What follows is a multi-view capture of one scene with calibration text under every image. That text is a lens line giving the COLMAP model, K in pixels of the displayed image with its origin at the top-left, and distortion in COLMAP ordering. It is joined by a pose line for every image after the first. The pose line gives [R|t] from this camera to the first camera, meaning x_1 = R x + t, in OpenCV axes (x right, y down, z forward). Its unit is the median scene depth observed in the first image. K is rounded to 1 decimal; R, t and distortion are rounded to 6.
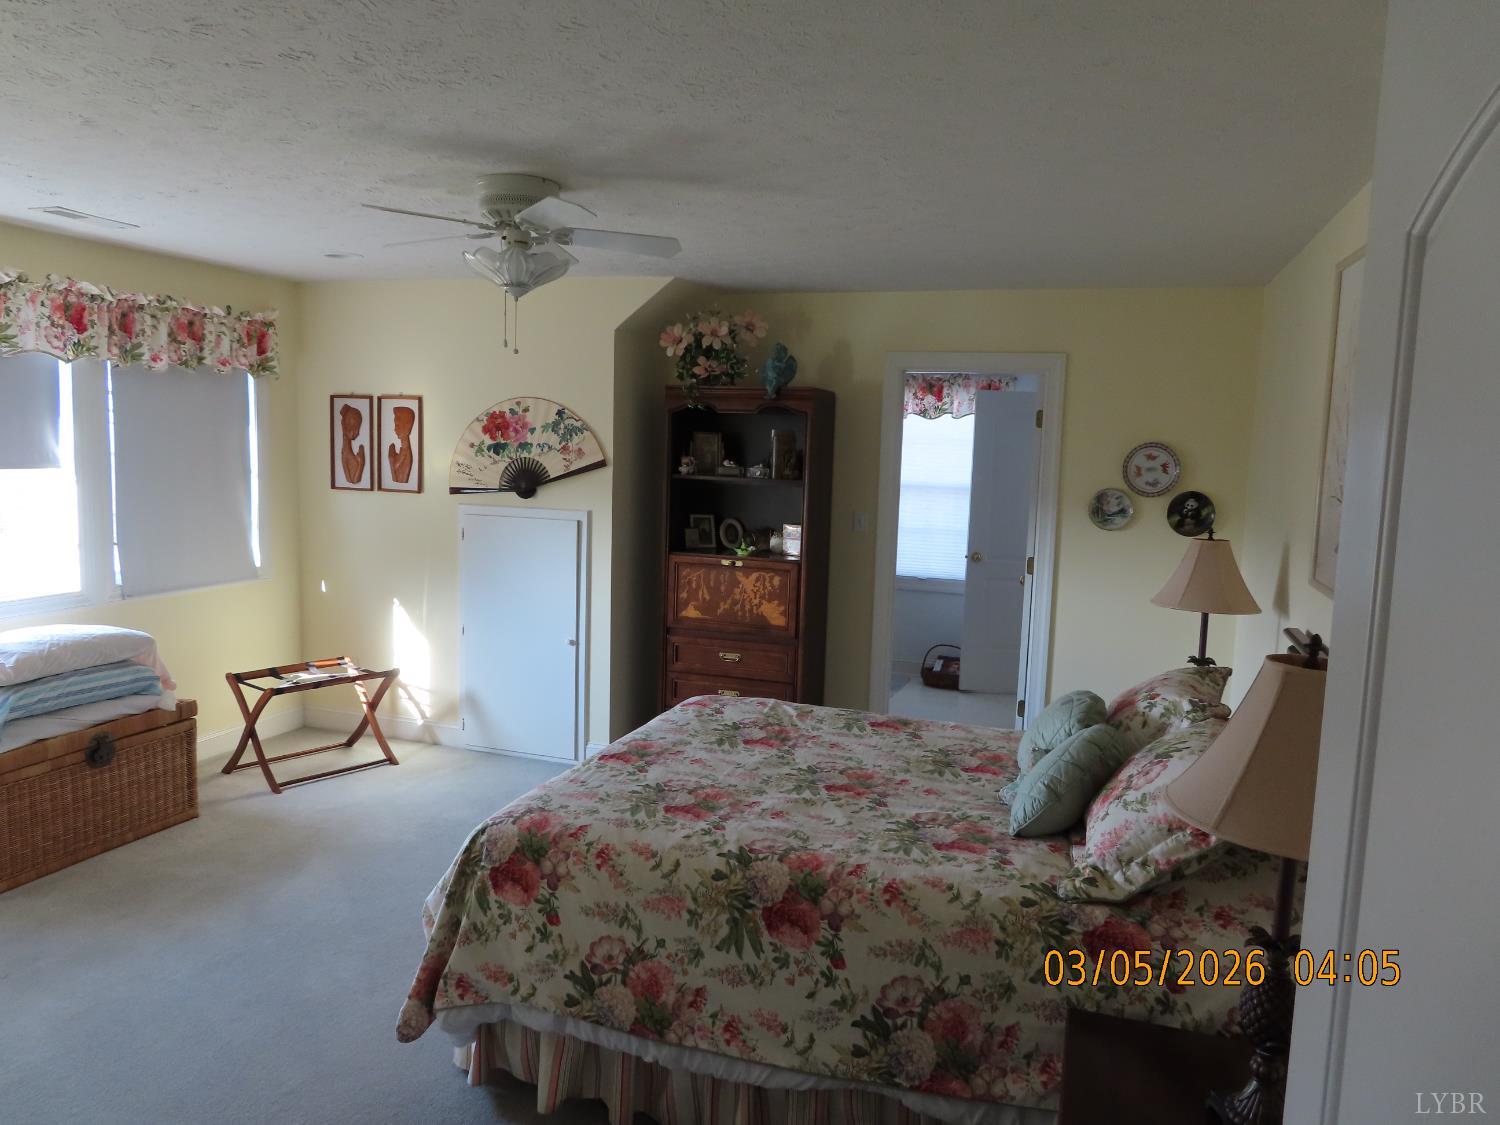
lens RADIAL K [[1077.0, 0, 750.0], [0, 1077.0, 562.5], [0, 0, 1]] dist [-0.006229, 0.002392]
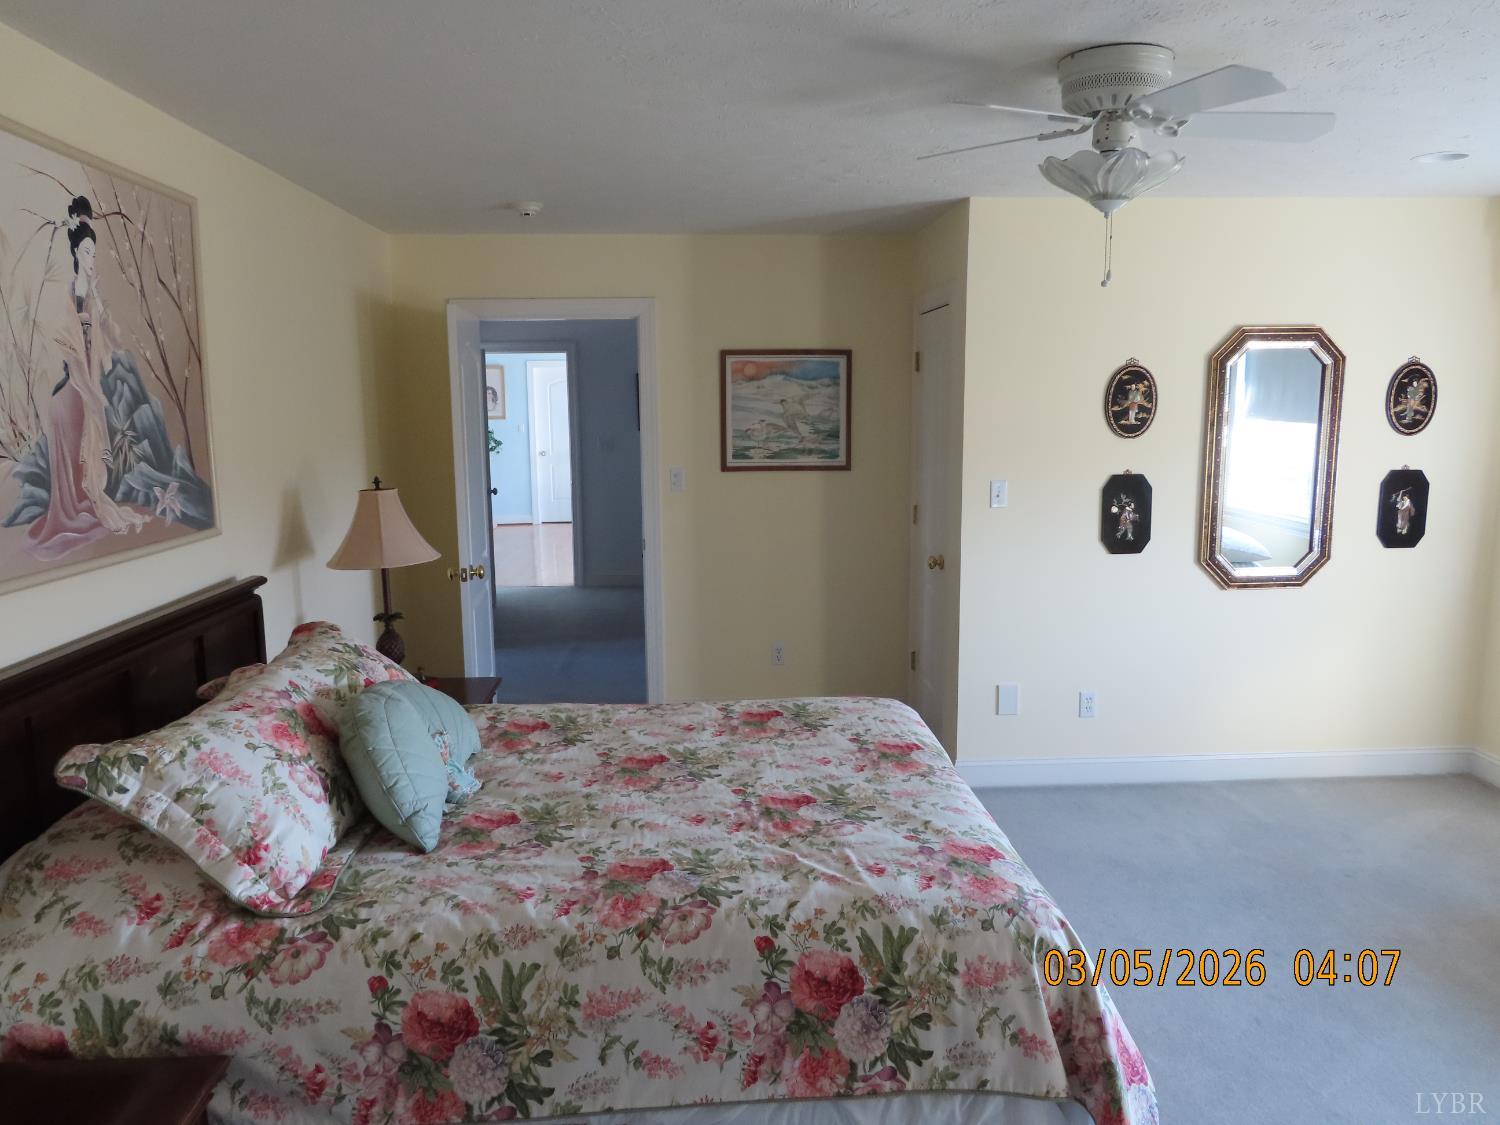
lens RADIAL K [[1077.0, 0, 750.0], [0, 1077.0, 562.5], [0, 0, 1]] dist [-0.006229, 0.002392]
pose [[-0.930354, 0.029988, -0.365434, 0.325265], [-0.063578, 0.968359, 0.241326, -0.182022], [0.361108, 0.247752, -0.899010, 1.739464]]
